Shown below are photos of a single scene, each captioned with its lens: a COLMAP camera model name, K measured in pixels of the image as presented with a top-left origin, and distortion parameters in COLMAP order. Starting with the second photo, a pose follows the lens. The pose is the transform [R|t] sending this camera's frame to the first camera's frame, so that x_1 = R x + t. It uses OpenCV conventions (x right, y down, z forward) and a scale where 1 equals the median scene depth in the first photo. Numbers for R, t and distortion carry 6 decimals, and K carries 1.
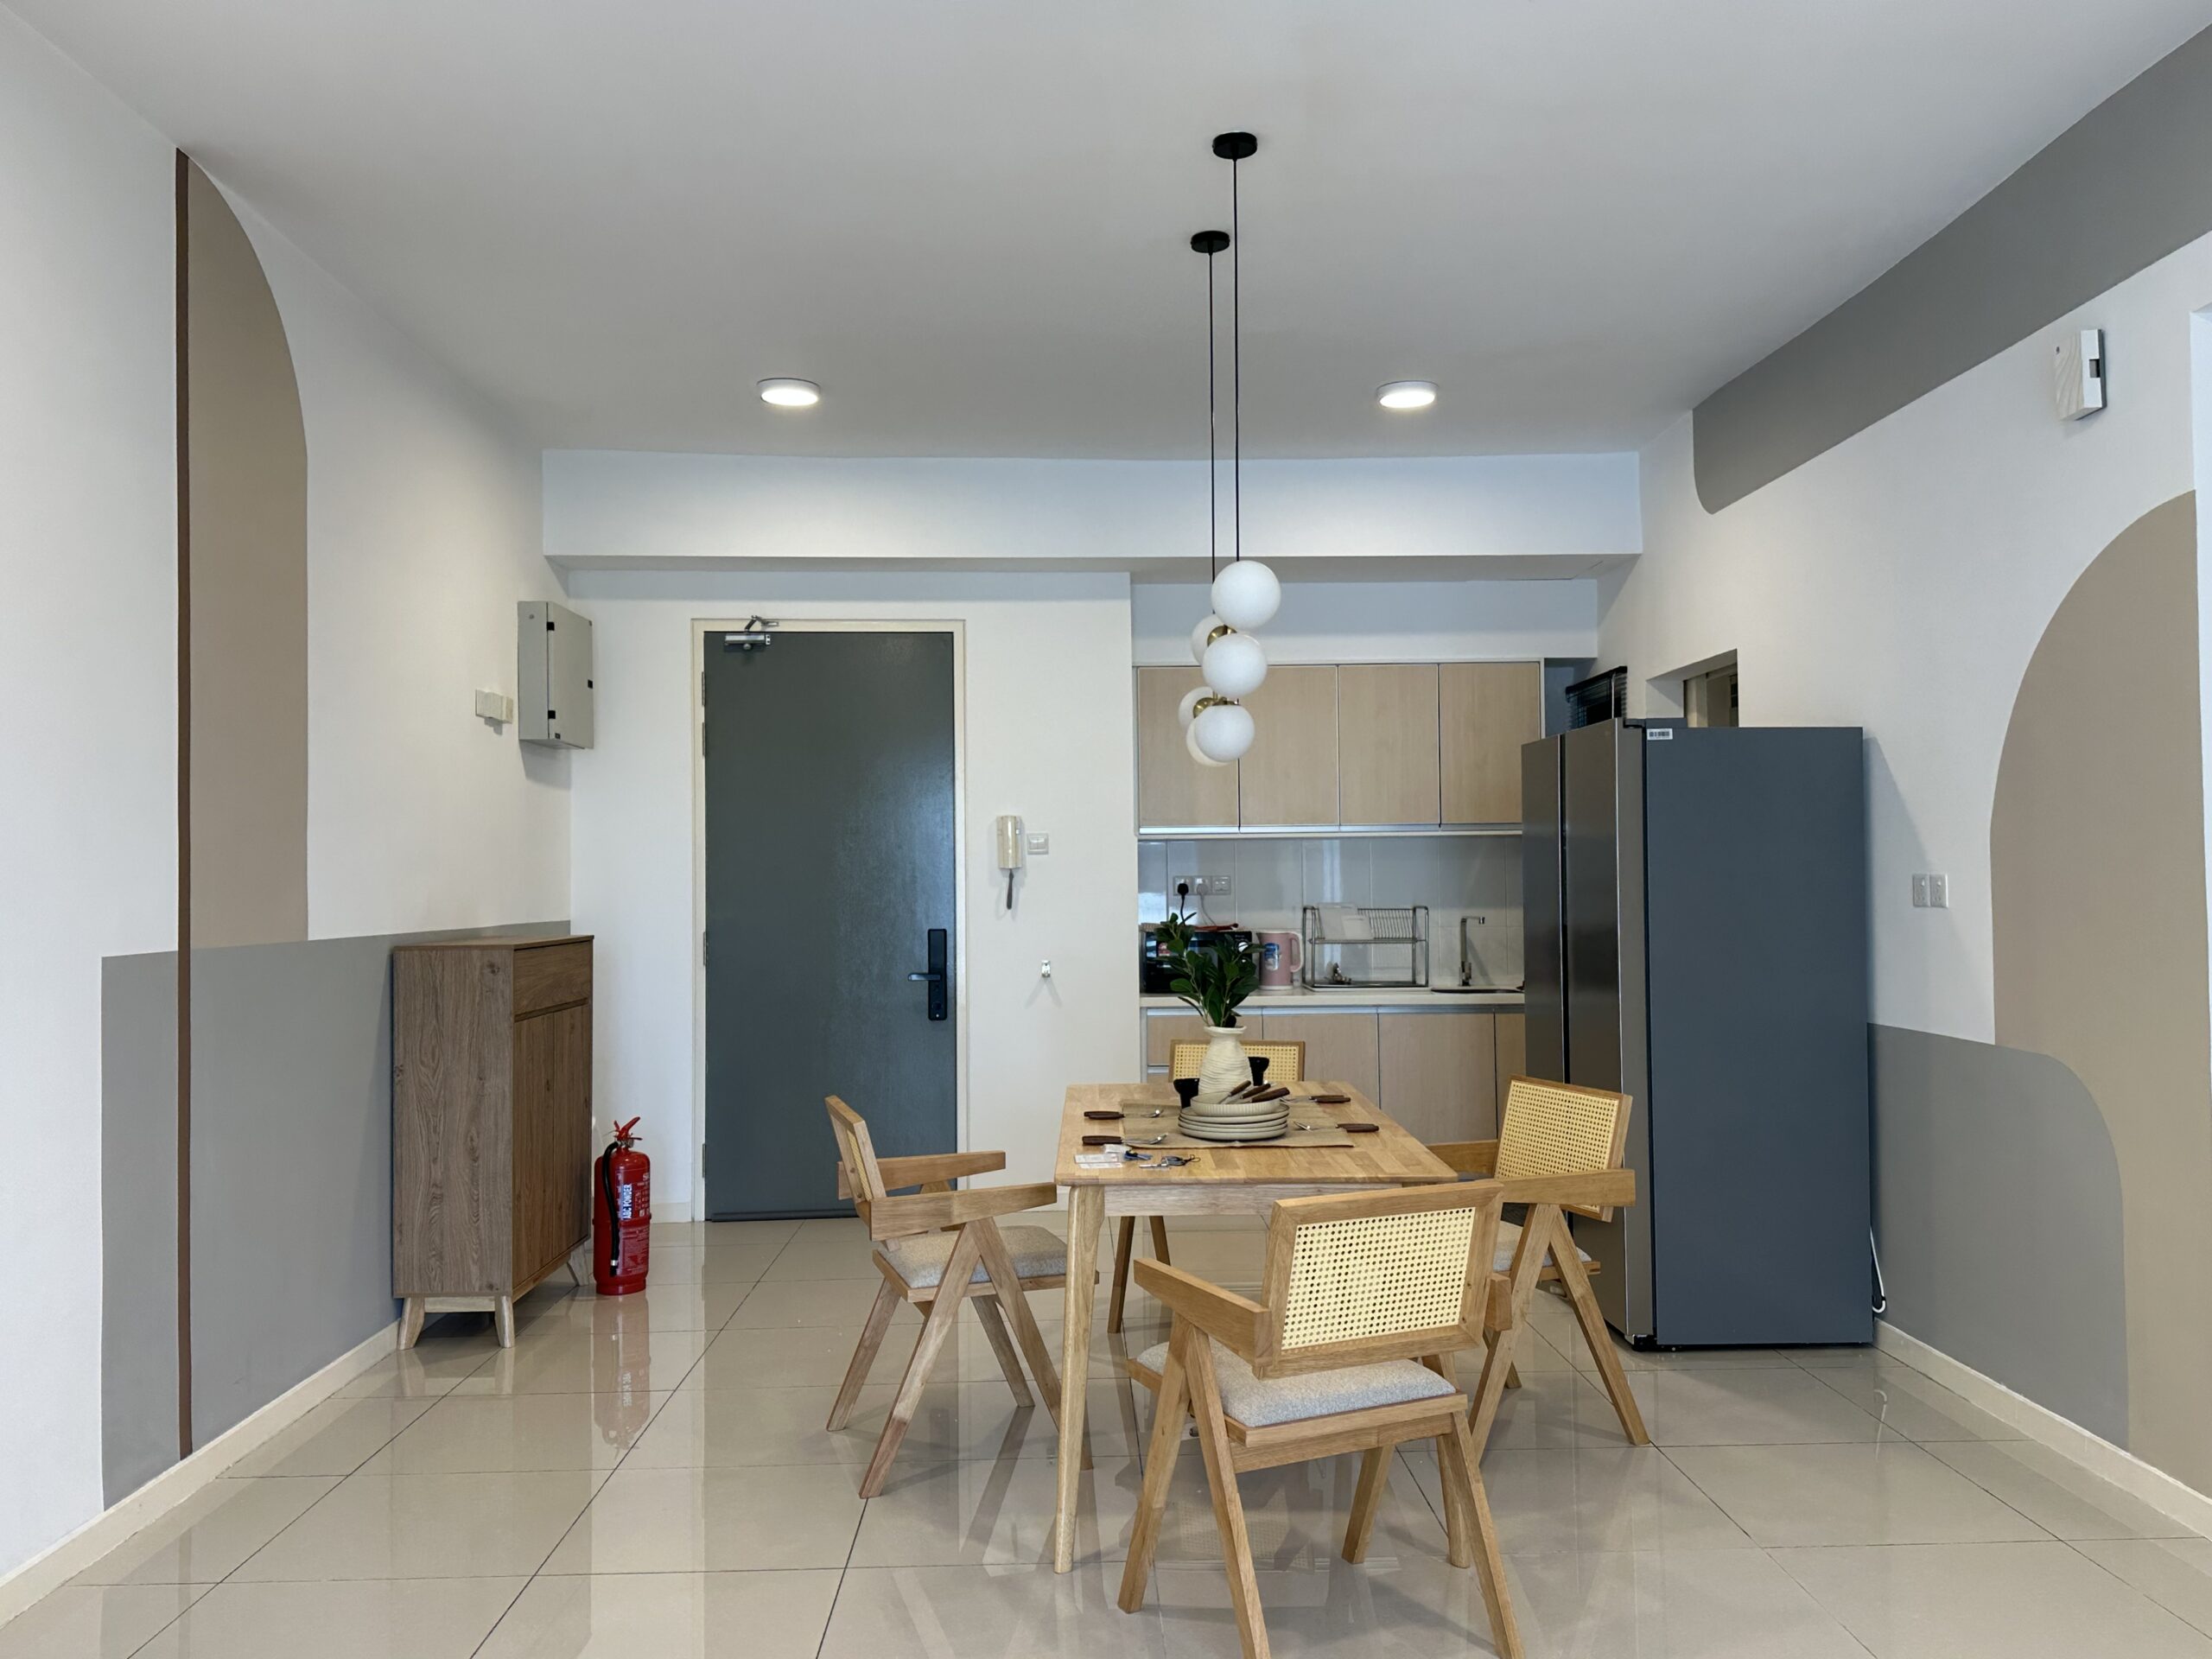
lens RADIAL K [[1686.4, 0, 1113.8], [0, 1686.4, 839.0], [0, 0, 1]] dist [0.117131, -0.168604]
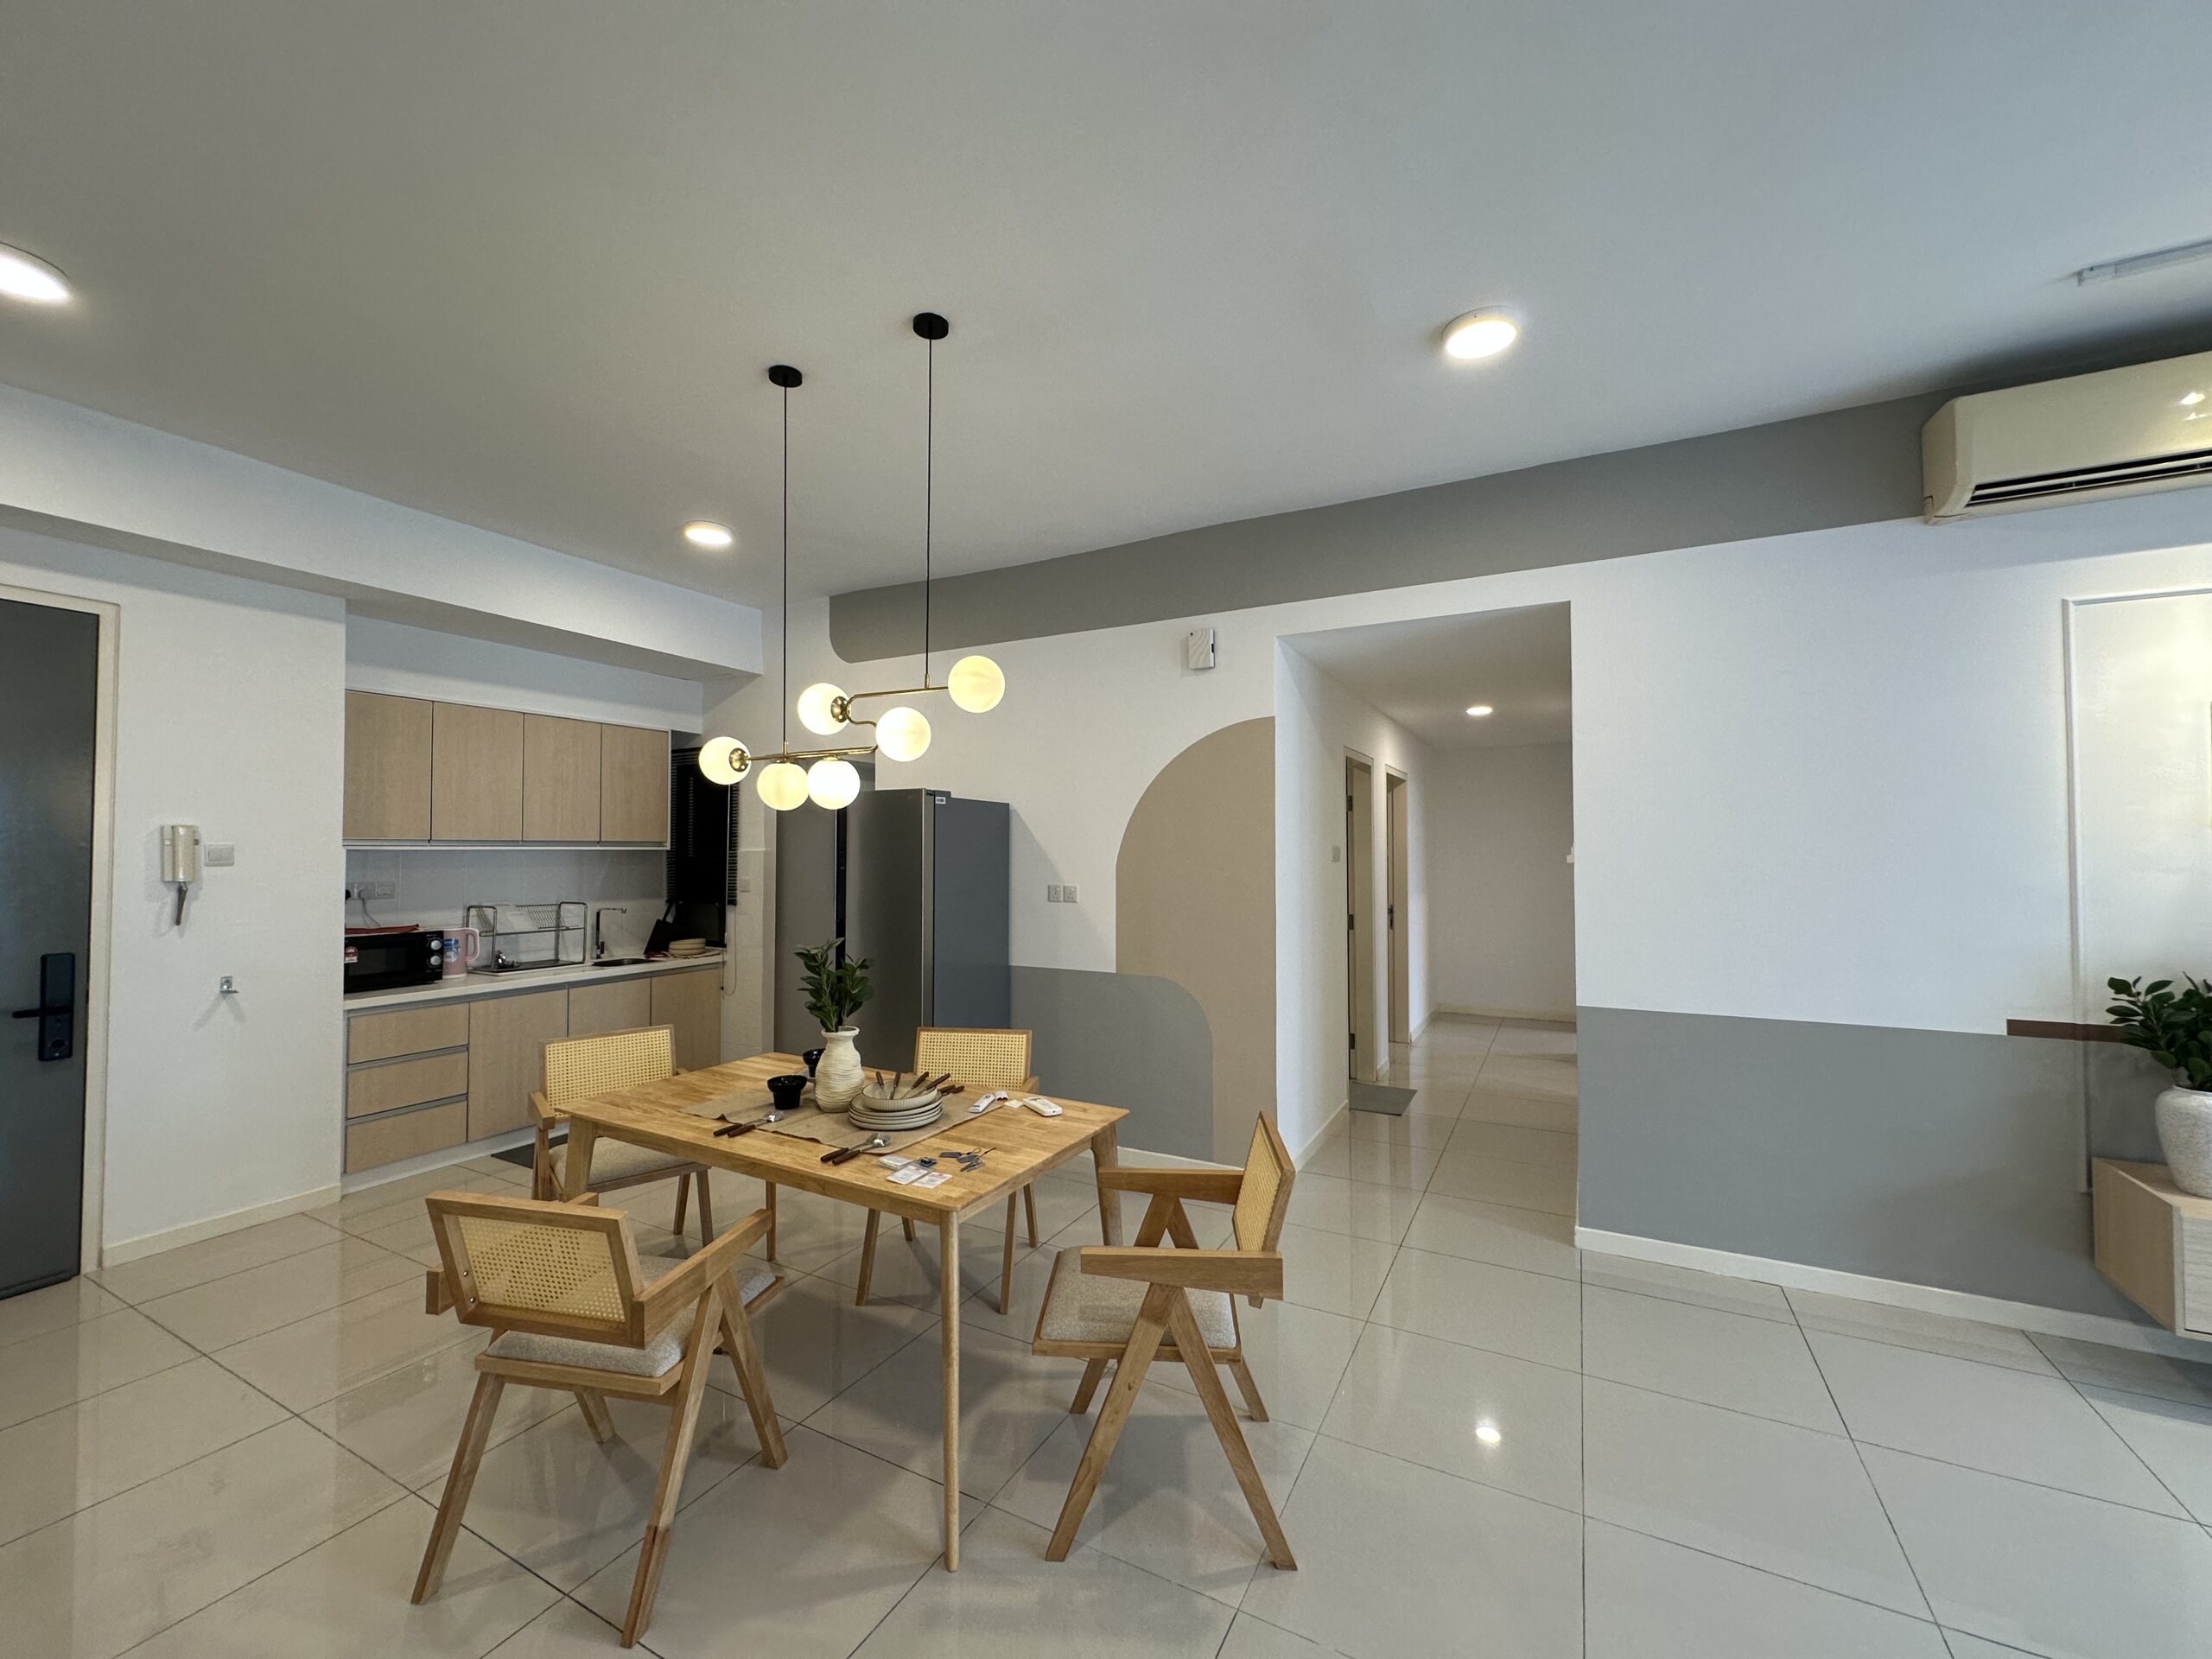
lens RADIAL K [[886.3, 0, 1105.5], [0, 886.3, 831.5], [0, 0, 1]] dist [-0.002545, 0.000395]
pose [[0.495552, 0.031219, 0.868017, -0.284775], [-0.024741, 0.999456, -0.021821, -0.014926], [-0.868226, -0.010662, 0.496055, 0.382435]]
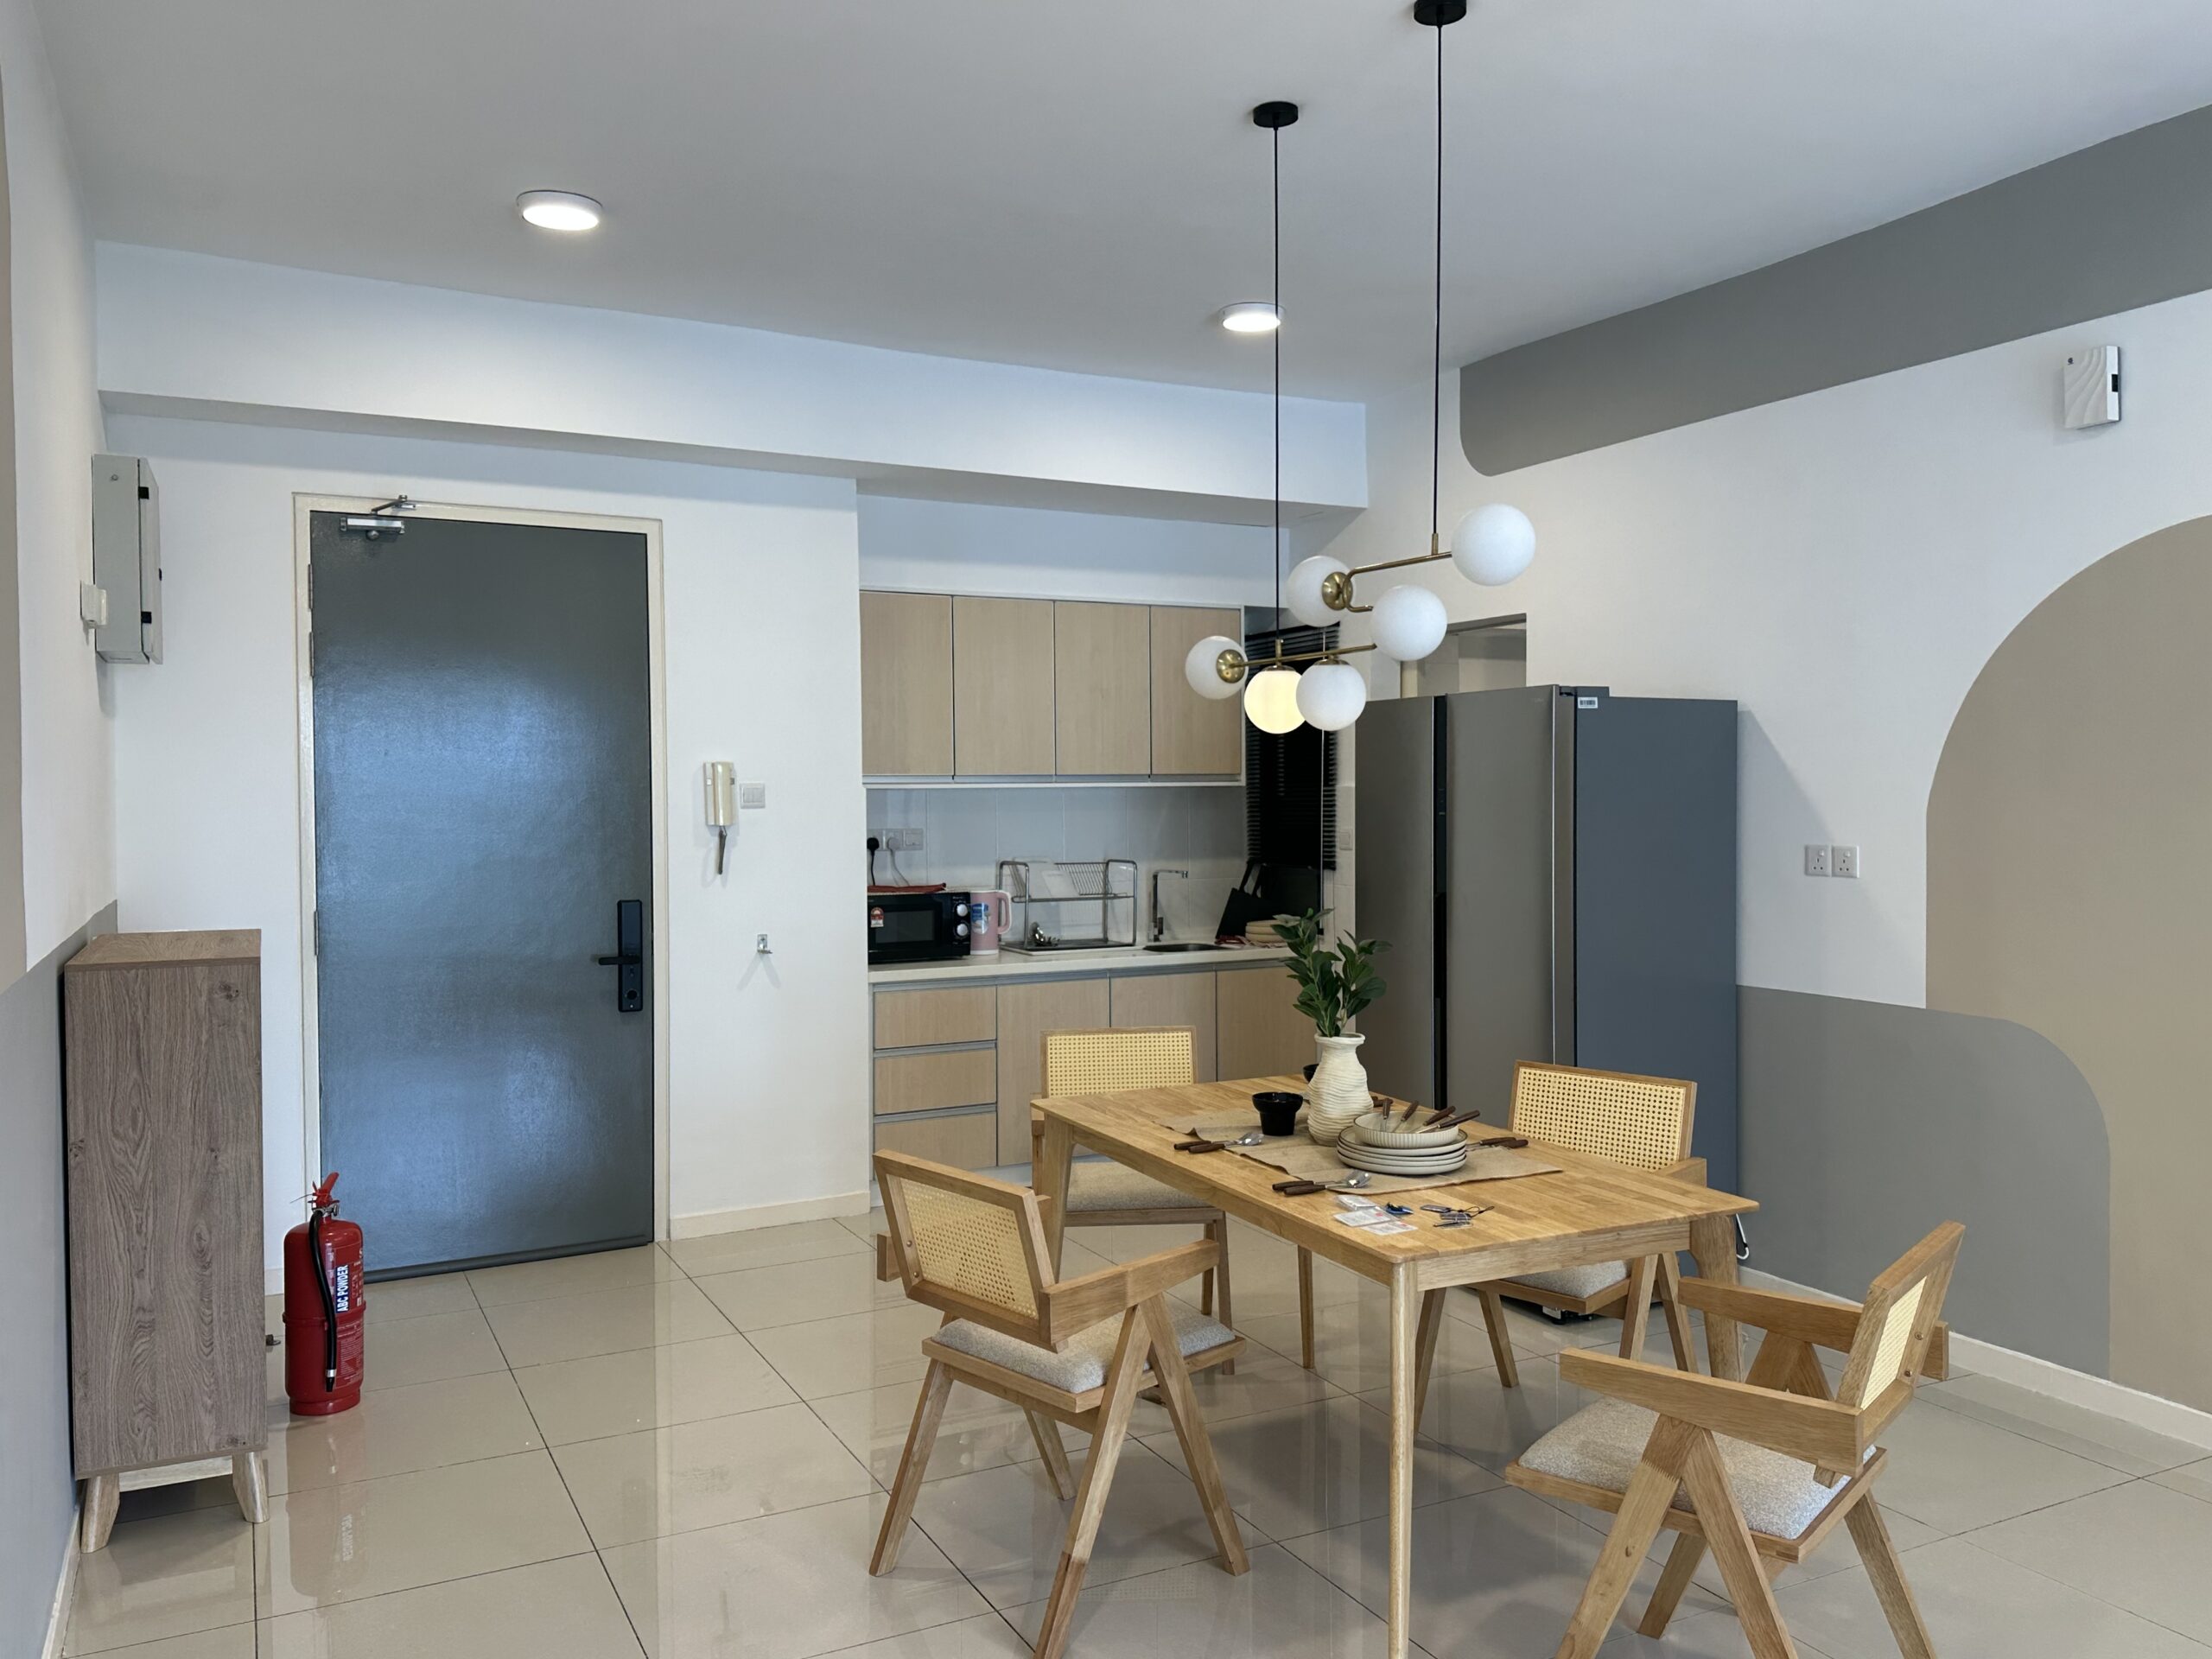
lens RADIAL K [[1689.0, 0, 1109.8], [0, 1689.0, 823.3], [0, 0, 1]] dist [0.117299, -0.179722]
pose [[0.903790, -0.003564, 0.427960, -0.301718], [-0.013481, 0.999232, 0.036792, -0.020765], [-0.427763, -0.039022, 0.903048, 0.193911]]
